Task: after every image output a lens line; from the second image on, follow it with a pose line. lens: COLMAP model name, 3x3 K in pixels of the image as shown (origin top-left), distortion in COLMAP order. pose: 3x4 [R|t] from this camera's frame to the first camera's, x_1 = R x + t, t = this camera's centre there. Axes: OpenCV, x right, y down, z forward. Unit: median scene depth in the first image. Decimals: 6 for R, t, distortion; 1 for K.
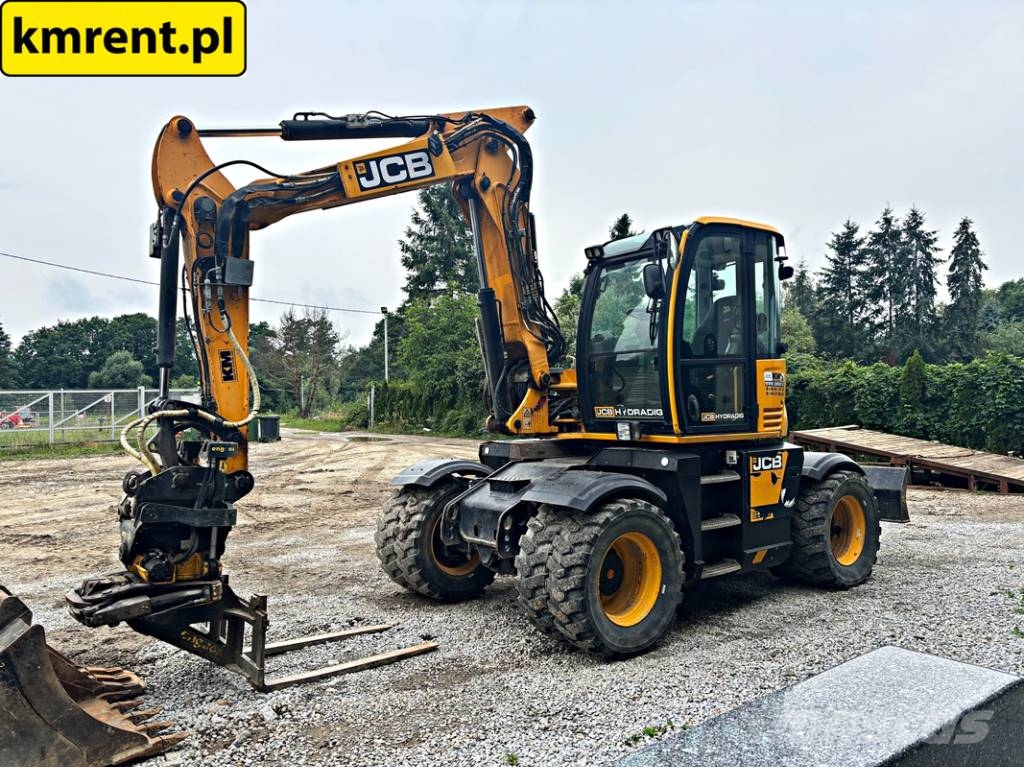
lens RADIAL K [[773.4, 0, 504.0], [0, 773.4, 389.2], [0, 0, 1]] dist [0.045765, -0.050091]
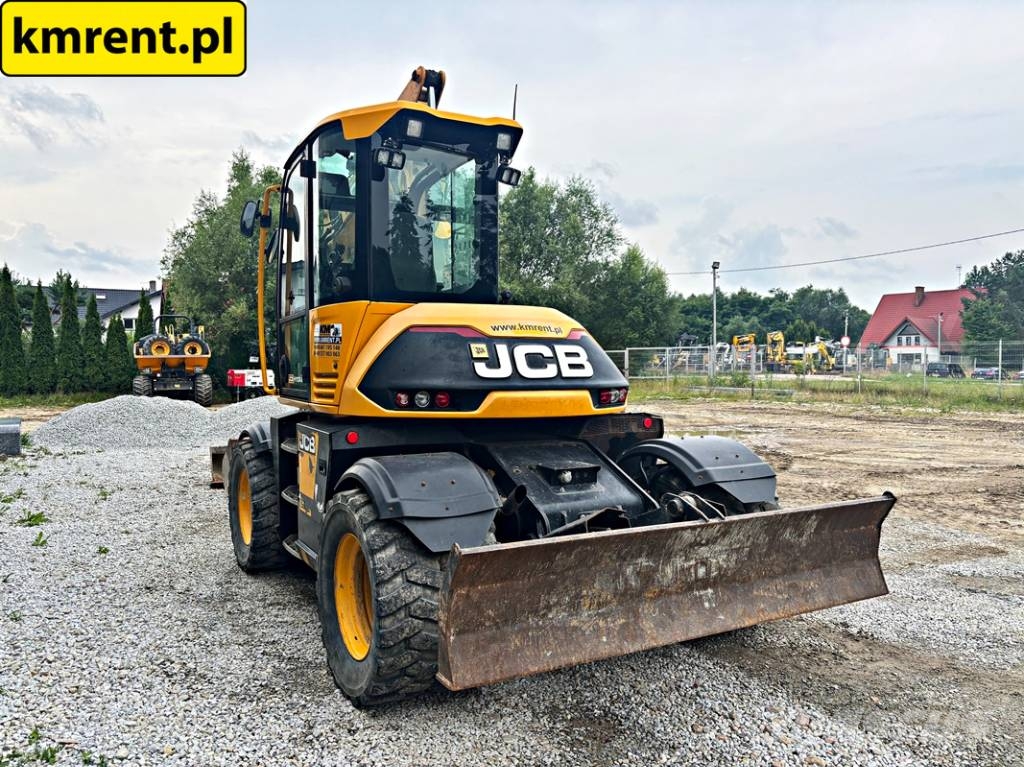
lens RADIAL K [[773.4, 0, 515.8], [0, 773.4, 383.5], [0, 0, 1]] dist [0.045765, -0.050091]
pose [[-0.142353, 0.045086, -0.988789, 1.052472], [0.016481, 0.998932, 0.043175, 0.005503], [0.989679, -0.010150, -0.142944, 1.292866]]
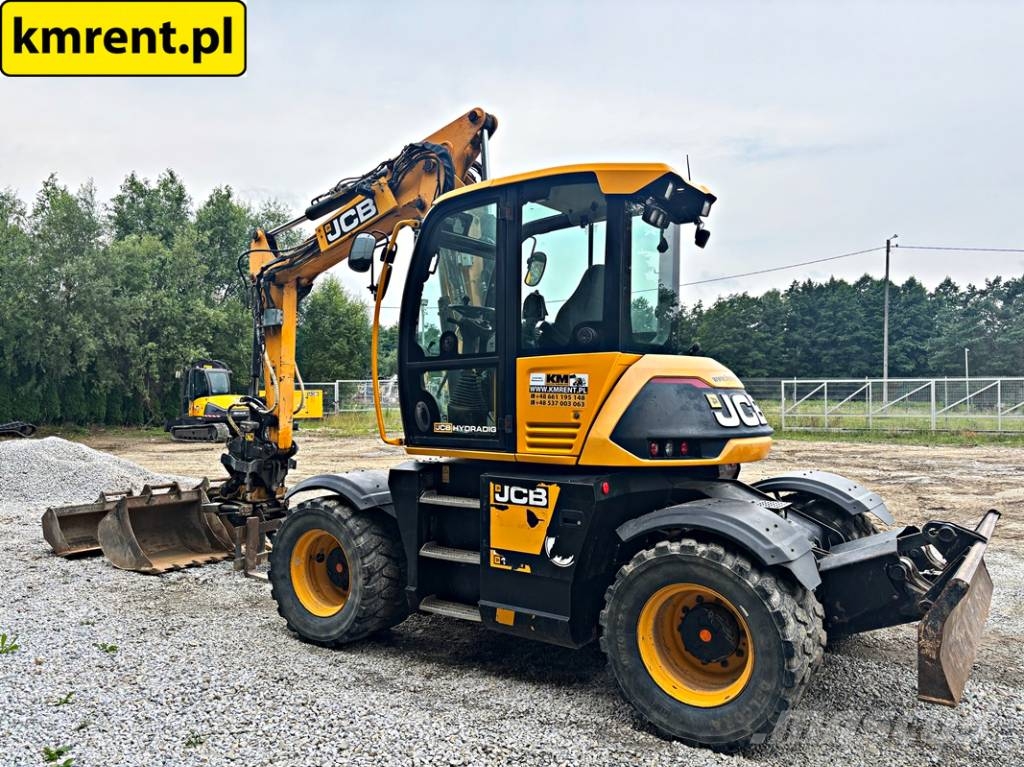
lens RADIAL K [[773.4, 0, 514.1], [0, 773.4, 385.3], [0, 0, 1]] dist [0.045765, -0.050091]
pose [[0.304199, 0.008847, -0.952567, 1.022236], [0.006154, 0.999918, 0.011252, -0.018820], [0.952589, -0.009285, 0.304120, 0.755489]]
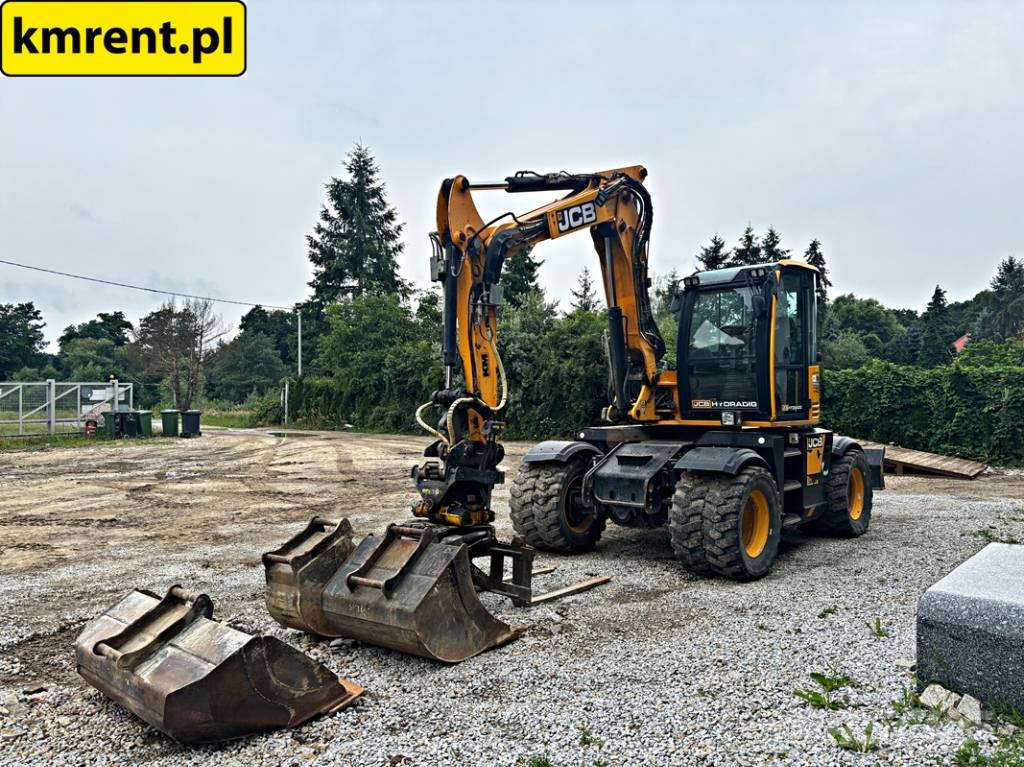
lens RADIAL K [[773.4, 0, 511.8], [0, 773.4, 389.7], [0, 0, 1]] dist [0.045765, -0.050091]
pose [[0.982702, 0.011253, 0.184854, -0.423458], [-0.011744, 0.999930, 0.001562, 0.006797], [-0.184824, -0.003706, 0.982765, -0.228305]]
